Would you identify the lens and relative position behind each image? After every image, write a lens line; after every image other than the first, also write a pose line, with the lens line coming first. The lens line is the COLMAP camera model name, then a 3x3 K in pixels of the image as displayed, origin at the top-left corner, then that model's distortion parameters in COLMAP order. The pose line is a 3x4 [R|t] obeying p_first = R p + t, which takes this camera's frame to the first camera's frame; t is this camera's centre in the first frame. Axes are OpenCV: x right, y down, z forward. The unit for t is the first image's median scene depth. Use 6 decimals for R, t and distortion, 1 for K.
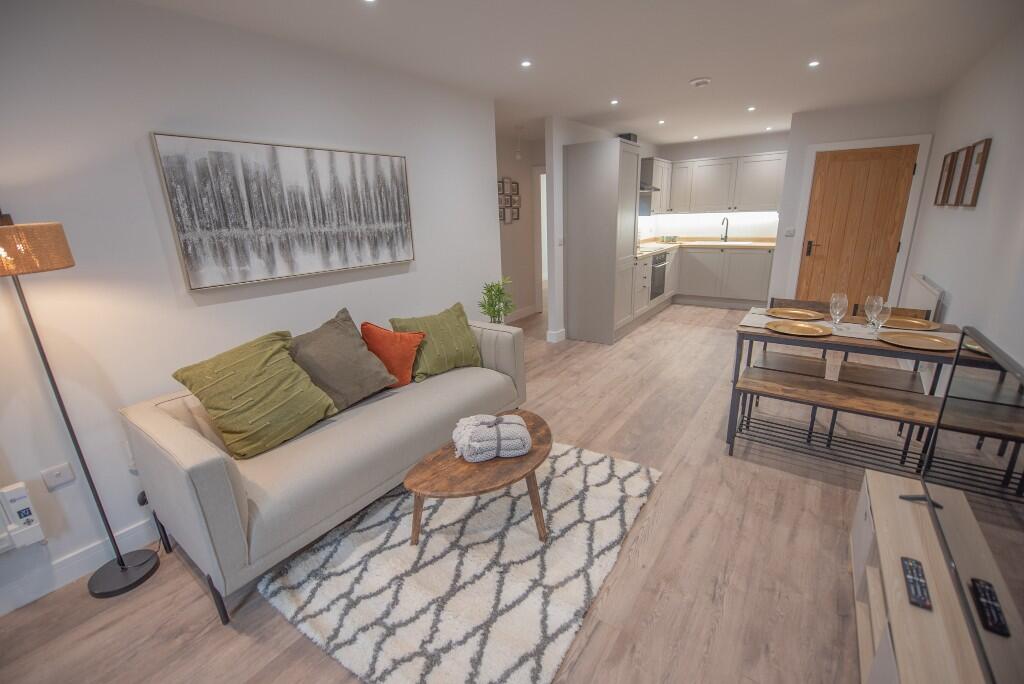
lens RADIAL K [[425.6, 0, 509.3], [0, 425.6, 340.6], [0, 0, 1]] dist [-0.022337, -0.000412]
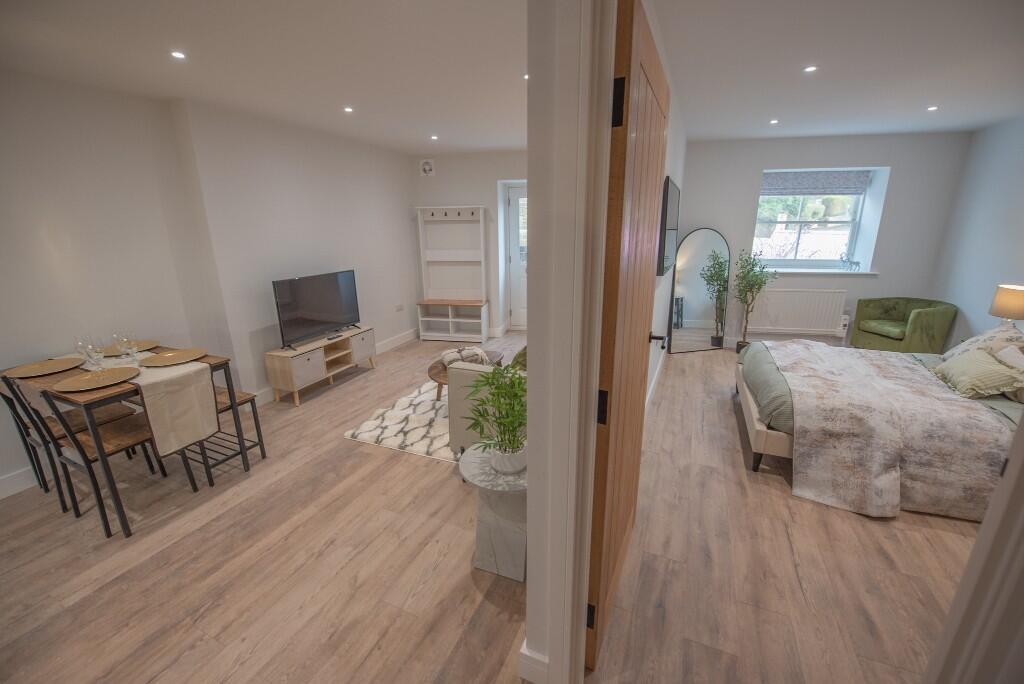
lens RADIAL K [[406.5, 0, 512.0], [0, 406.5, 342.0], [0, 0, 1]] dist [-0.020020, -0.000659]
pose [[-0.976804, 0.106131, -0.185986, 0.059560], [-0.010612, 0.843480, 0.537056, -0.615033], [0.213873, 0.526572, -0.822788, 2.023411]]
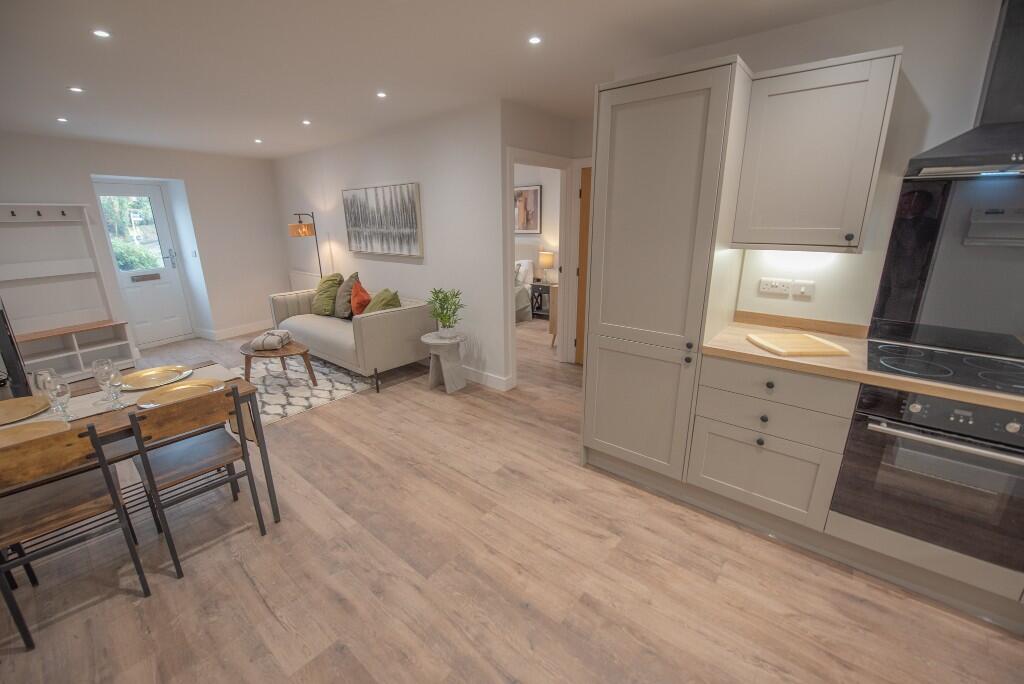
lens RADIAL K [[415.1, 0, 509.7], [0, 415.1, 342.1], [0, 0, 1]] dist [-0.020663, -0.000428]
pose [[-0.068637, 0.319801, -0.944996, 1.455002], [-0.270792, 0.905696, 0.326169, -0.594122], [0.960188, 0.278284, 0.024435, 1.725348]]
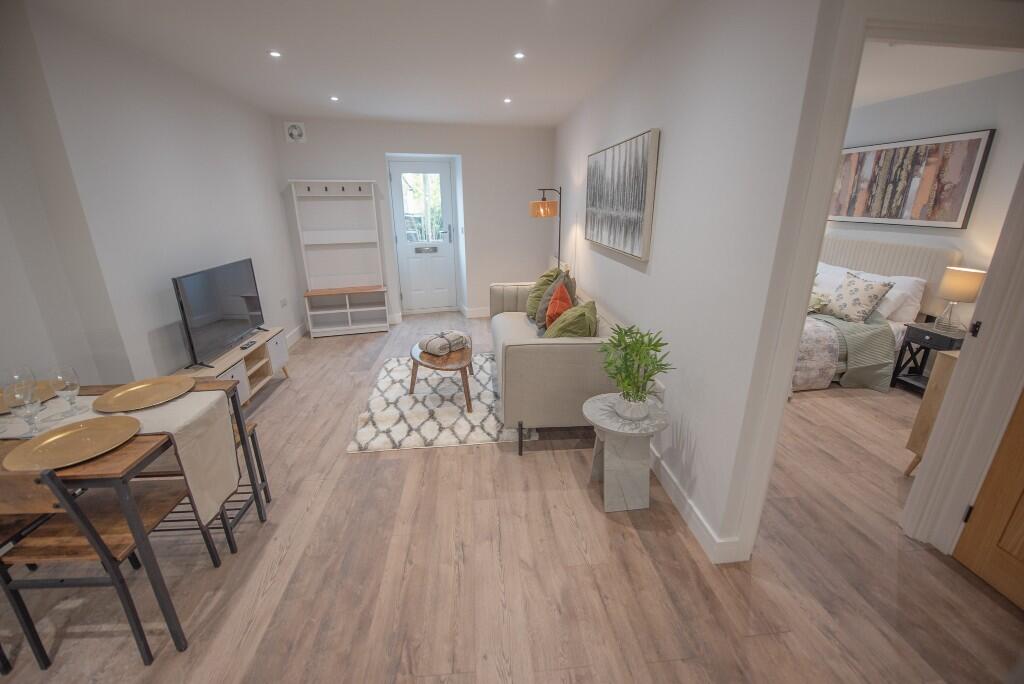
lens RADIAL K [[415.1, 0, 509.7], [0, 415.1, 342.1], [0, 0, 1]] dist [-0.020663, -0.000428]
pose [[-0.755609, 0.250065, -0.605411, 0.633927], [-0.152261, 0.831888, 0.533648, -0.577640], [0.637080, 0.495409, -0.590507, 1.807008]]
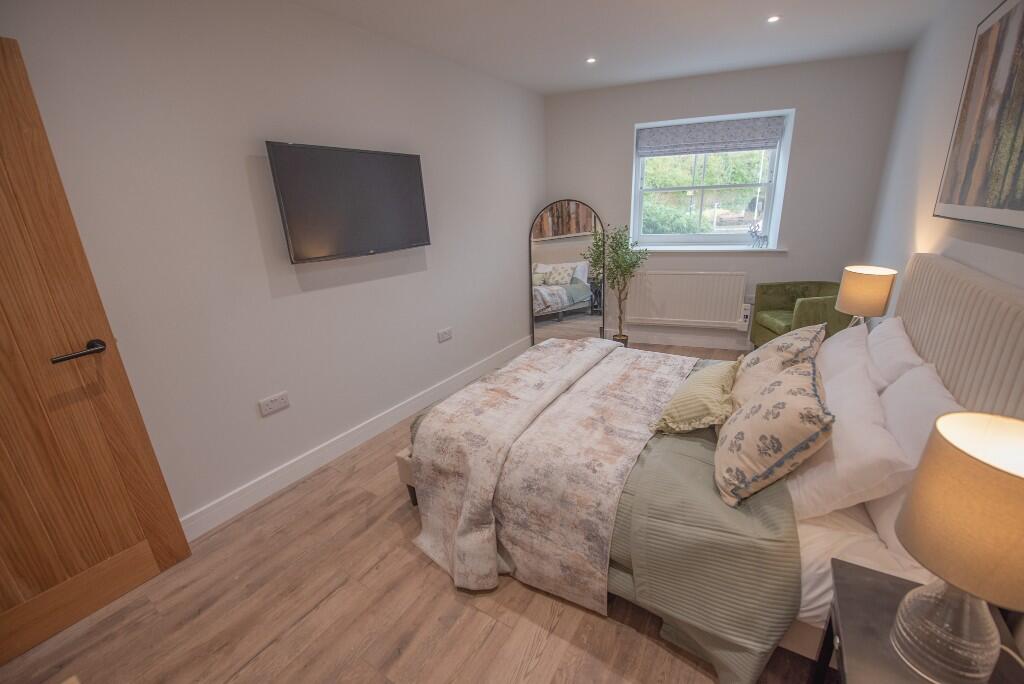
lens RADIAL K [[415.1, 0, 509.7], [0, 415.1, 342.1], [0, 0, 1]] dist [-0.020663, -0.000428]
pose [[-0.994548, 0.098731, -0.033557, -0.955009], [0.062037, 0.818862, 0.570628, -0.538125], [0.083817, 0.565436, -0.820523, 2.011525]]
